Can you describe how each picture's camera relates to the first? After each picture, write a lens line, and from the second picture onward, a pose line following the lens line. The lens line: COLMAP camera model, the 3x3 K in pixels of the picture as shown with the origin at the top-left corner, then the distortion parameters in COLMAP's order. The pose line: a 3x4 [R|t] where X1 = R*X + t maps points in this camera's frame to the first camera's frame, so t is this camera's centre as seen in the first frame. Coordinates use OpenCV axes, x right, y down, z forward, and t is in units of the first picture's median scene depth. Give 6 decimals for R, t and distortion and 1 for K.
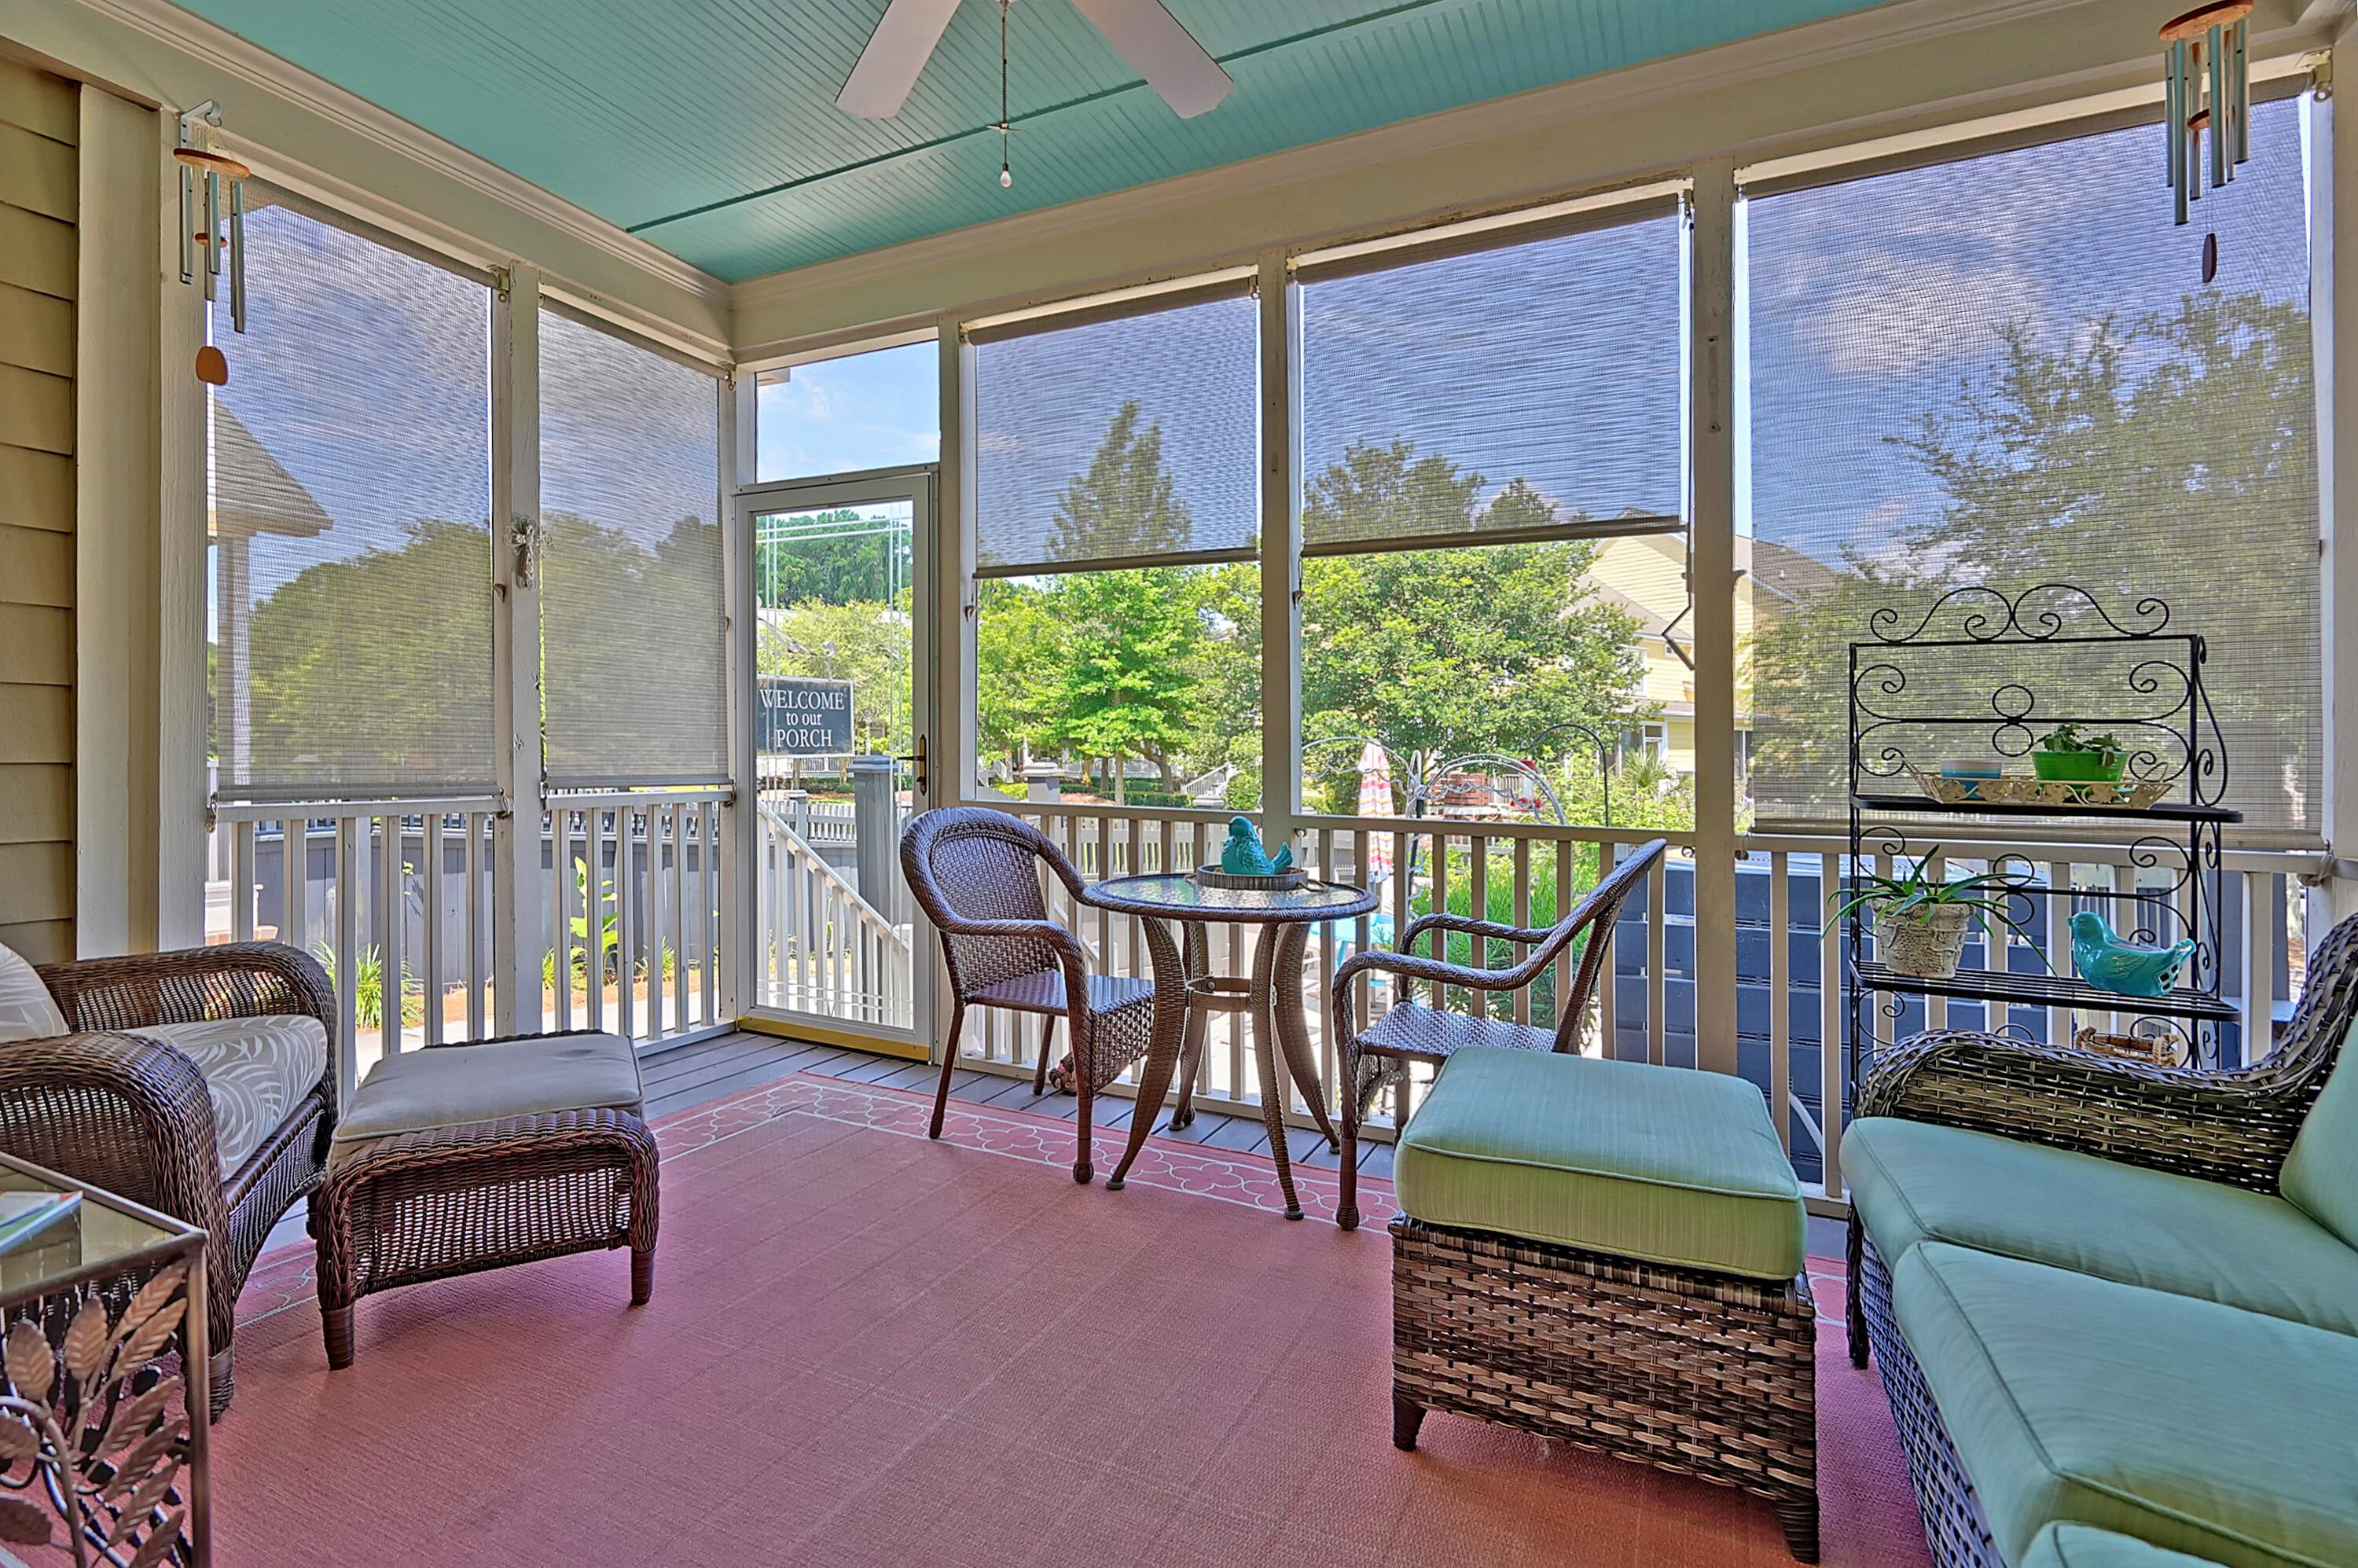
lens RADIAL K [[1102.9, 0, 1151.3], [0, 1102.9, 757.5], [0, 0, 1]] dist [-0.017996, 0.003822]
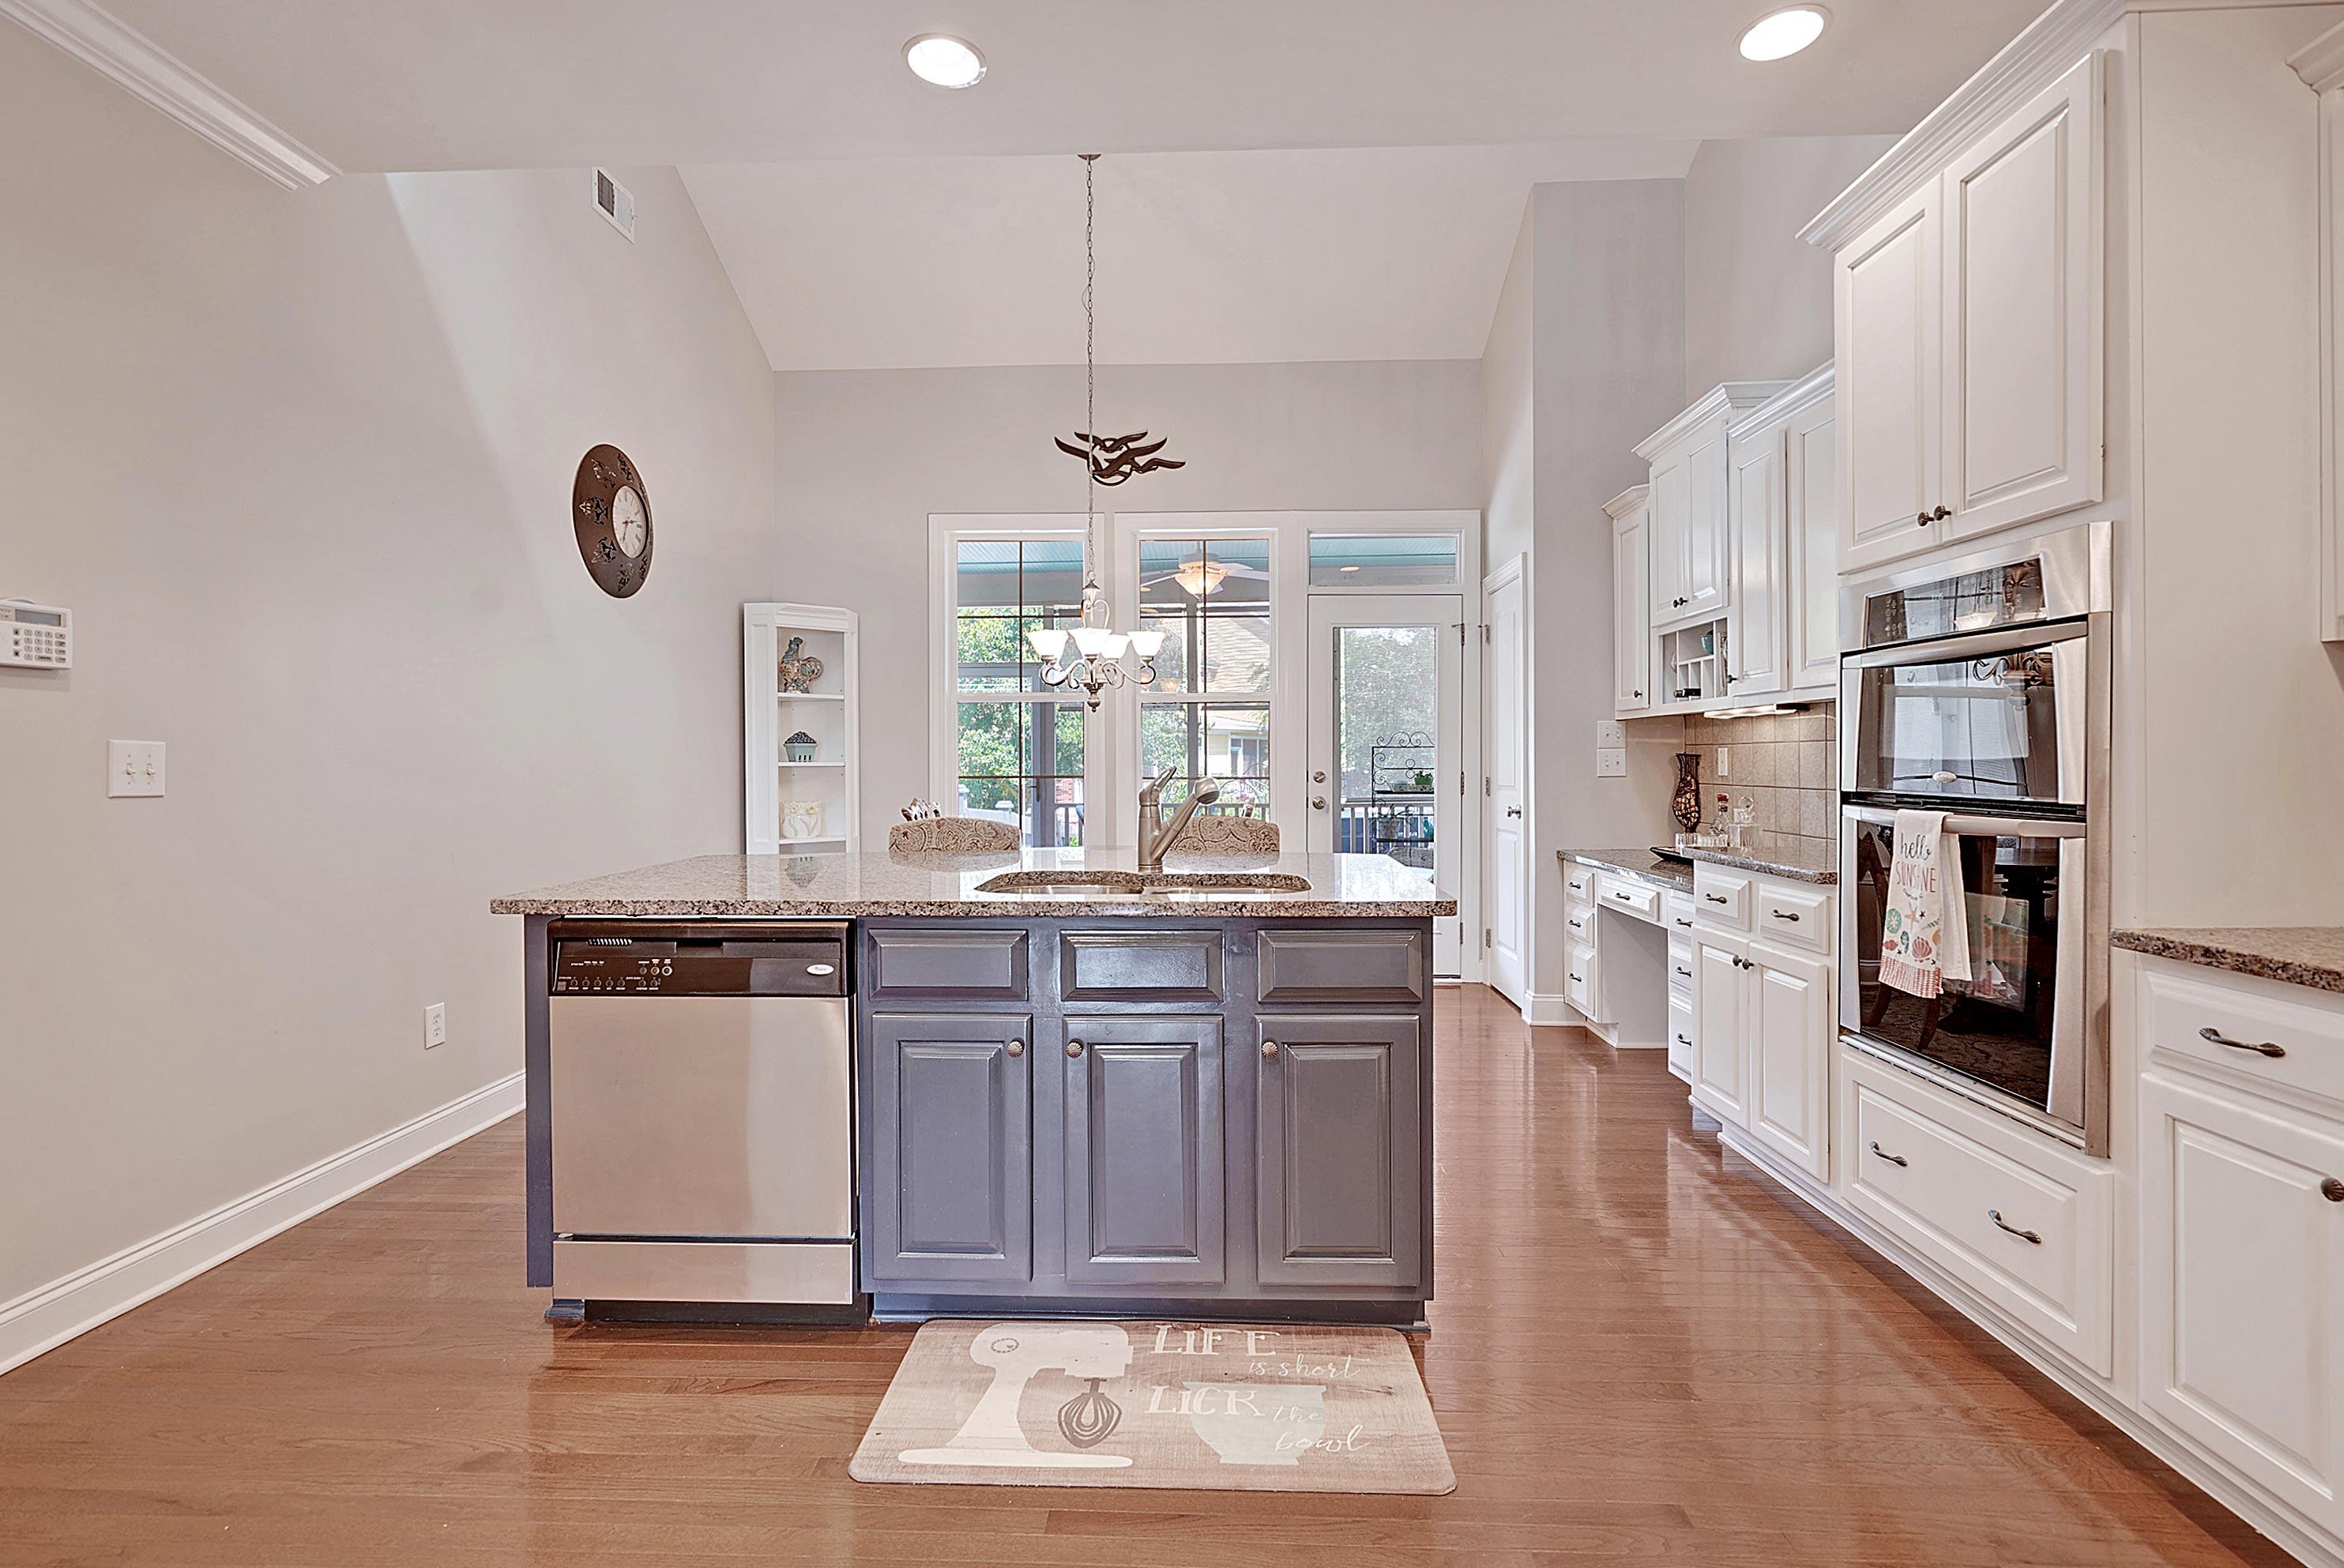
lens RADIAL K [[1096.4, 0, 1172.6], [0, 1096.4, 787.3], [0, 0, 1]] dist [-0.017996, 0.003822]
pose [[0.906692, -0.023508, 0.421138, -1.259166], [0.013745, 0.999562, 0.026203, -0.067582], [-0.421570, -0.017970, 0.906618, -1.696606]]
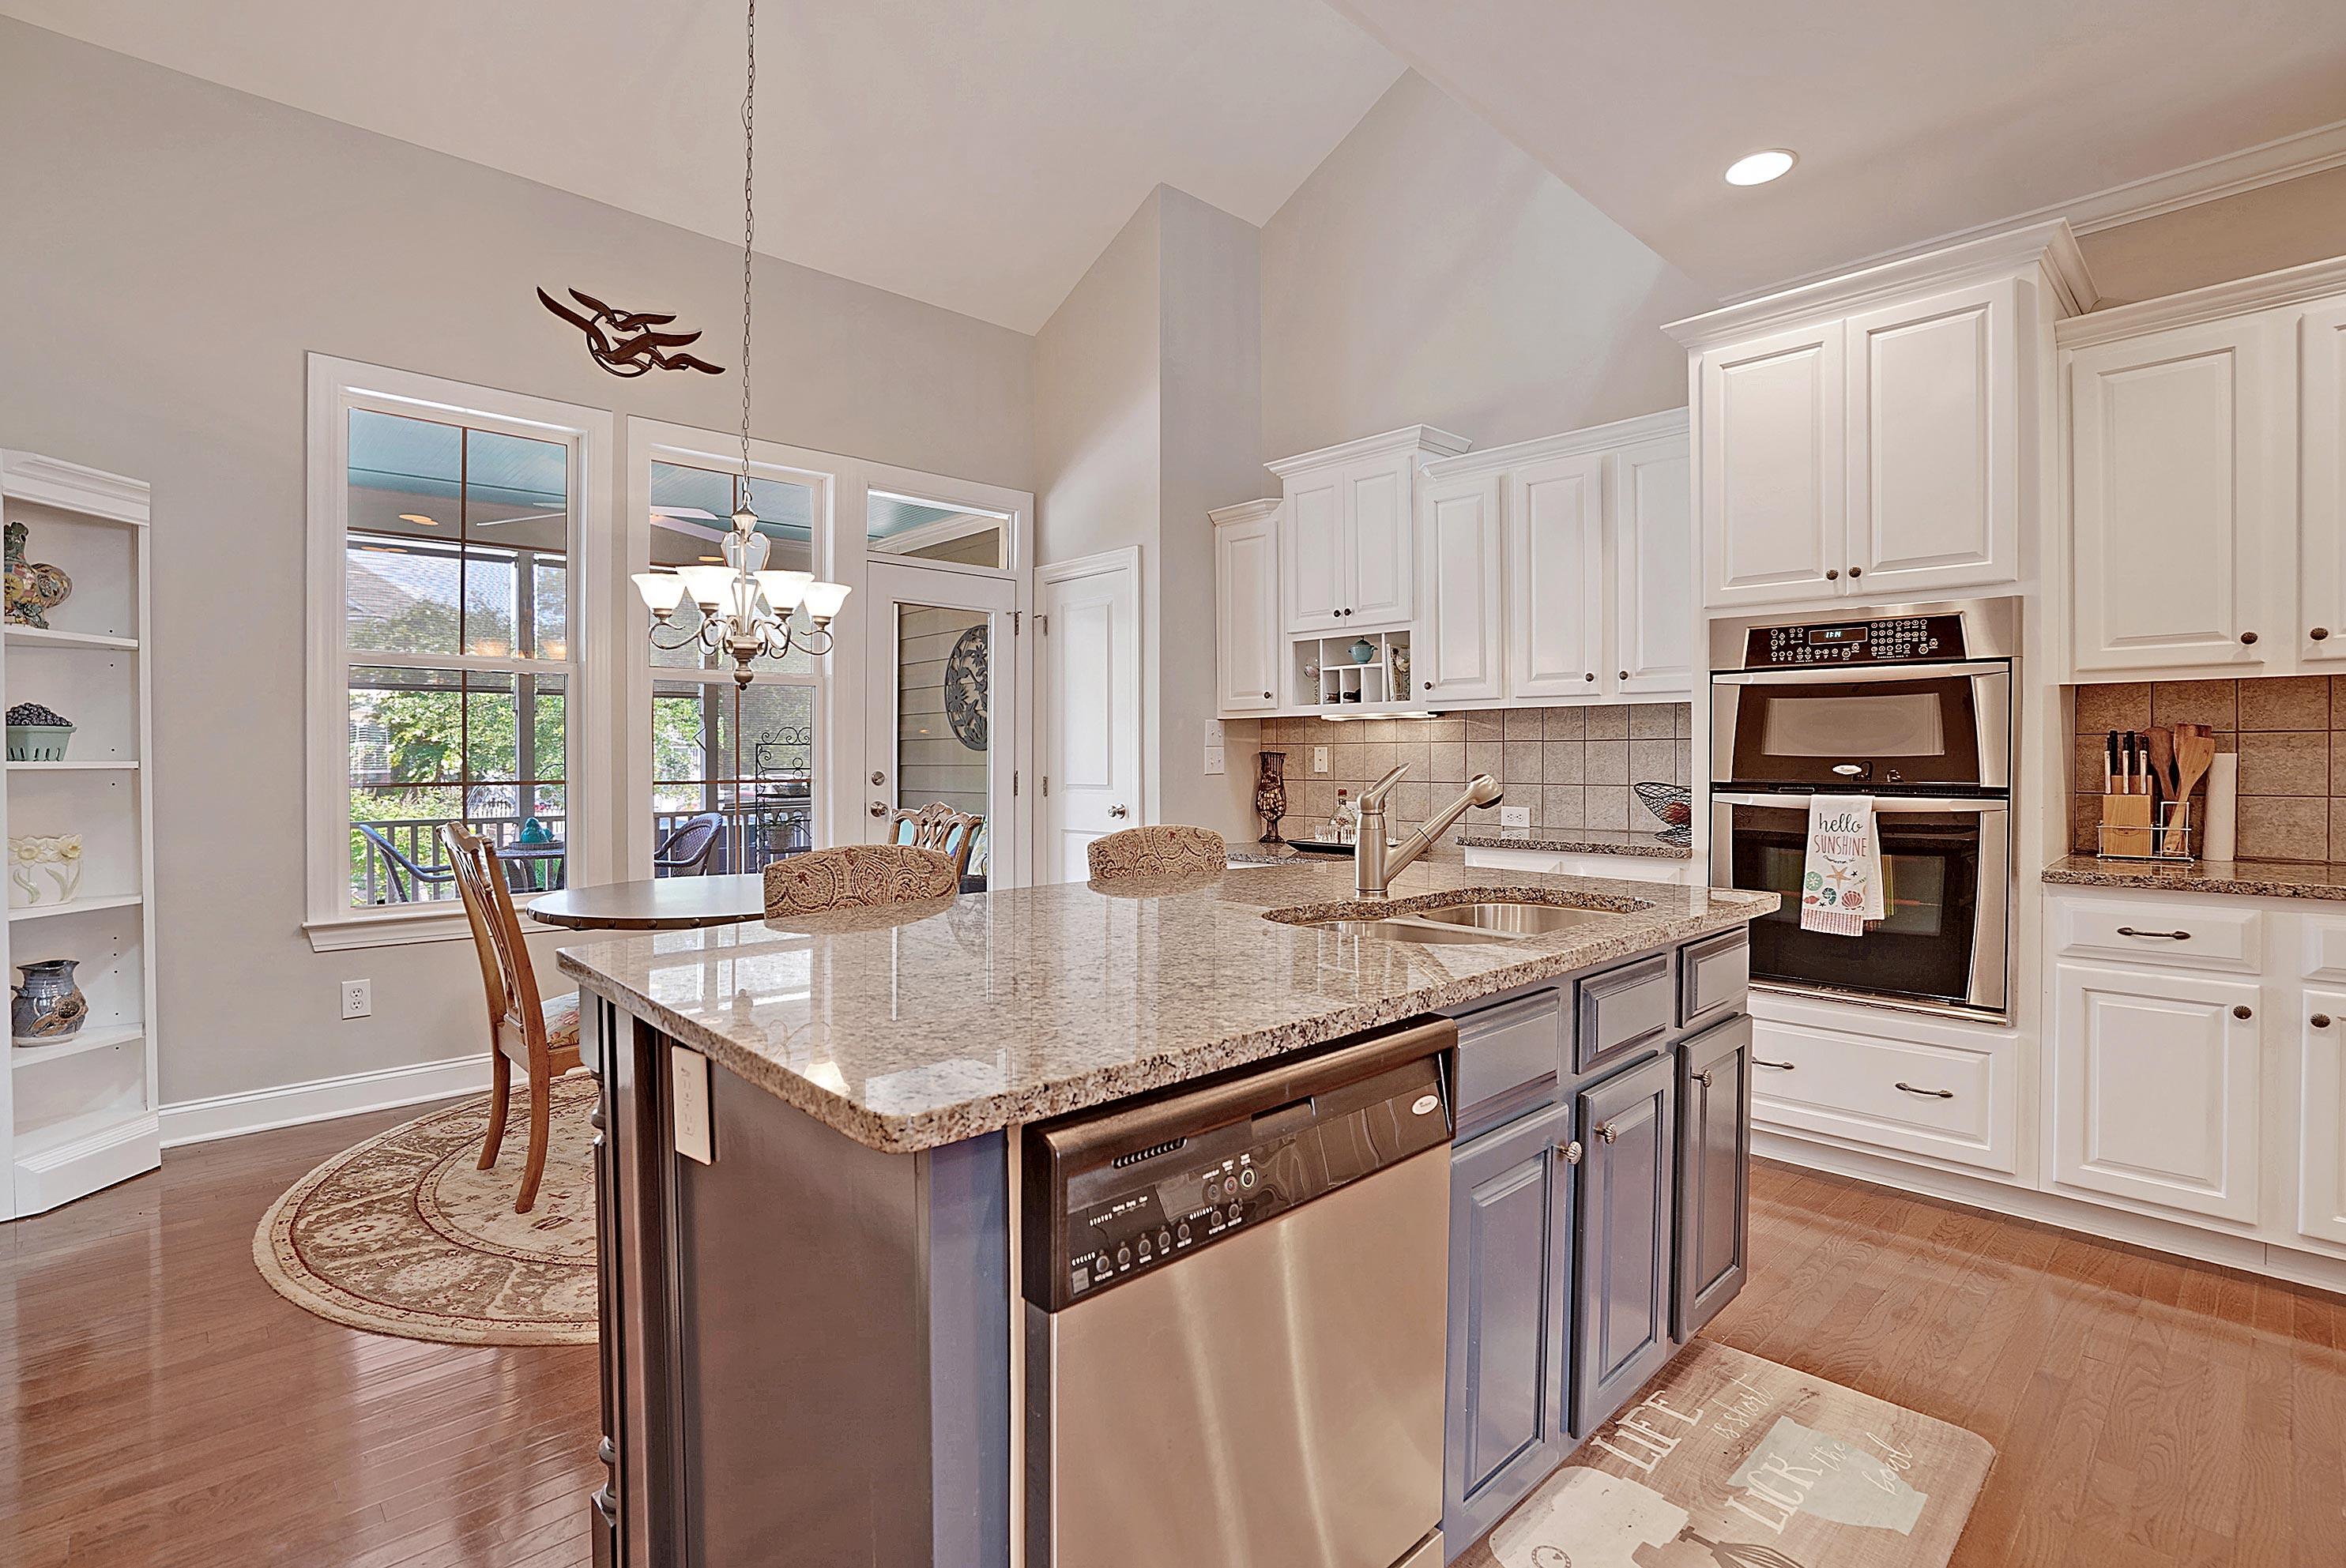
lens RADIAL K [[1097.2, 0, 1169.3], [0, 1097.2, 776.2], [0, 0, 1]] dist [-0.017996, 0.003822]
pose [[0.333151, -0.029973, 0.942397, -1.636106], [0.011496, 0.999549, 0.027726, -0.077462], [-0.942804, 0.001596, 0.333345, -0.952526]]
